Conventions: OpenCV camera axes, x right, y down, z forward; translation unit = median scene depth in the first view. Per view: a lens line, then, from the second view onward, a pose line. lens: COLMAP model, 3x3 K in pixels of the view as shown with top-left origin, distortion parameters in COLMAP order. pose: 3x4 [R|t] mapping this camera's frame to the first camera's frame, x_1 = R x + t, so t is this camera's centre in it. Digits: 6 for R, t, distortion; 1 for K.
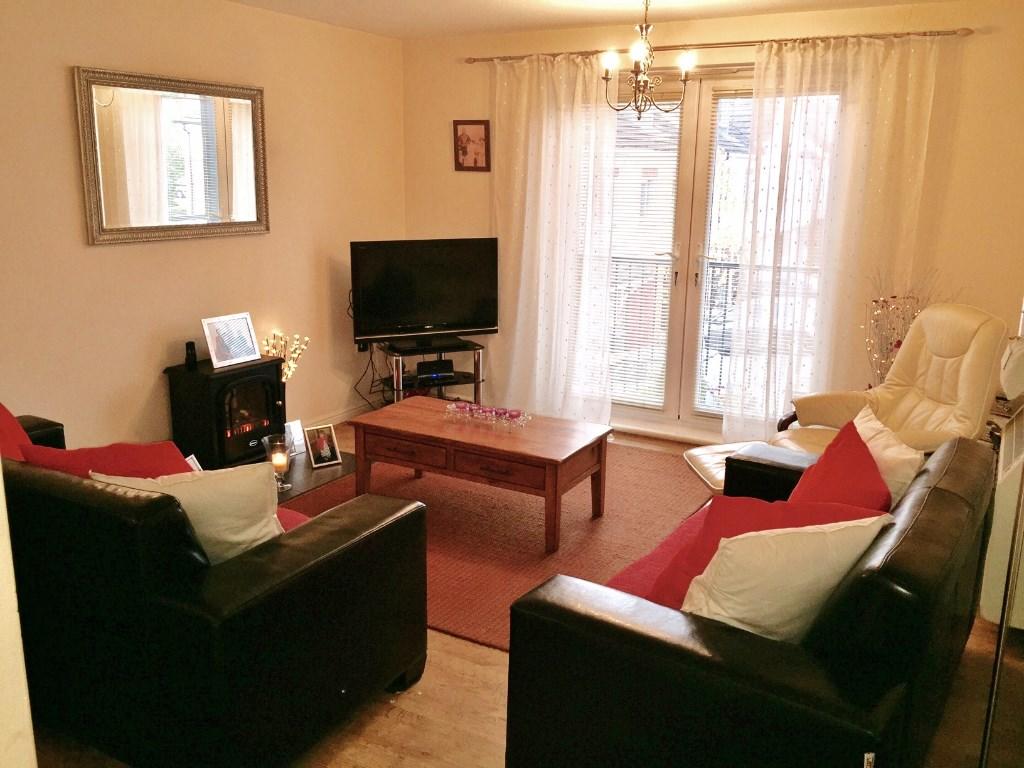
lens RADIAL K [[885.1, 0, 512.0], [0, 885.1, 384.0], [0, 0, 1]] dist [0.048977, 0.002898]
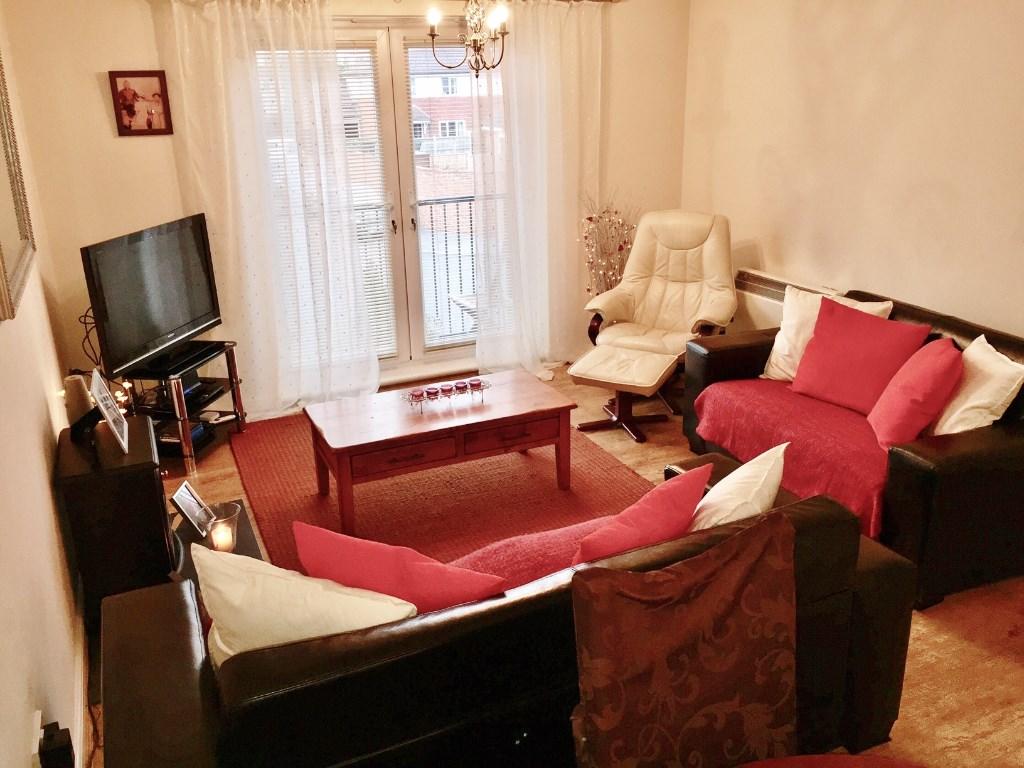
lens RADIAL K [[885.1, 0, 512.0], [0, 885.1, 384.0], [0, 0, 1]] dist [0.048977, 0.002898]
pose [[0.597283, -0.302453, 0.742816, -0.525128], [0.217550, 0.952542, 0.212920, -0.126386], [-0.771961, 0.034426, 0.634736, 0.235512]]
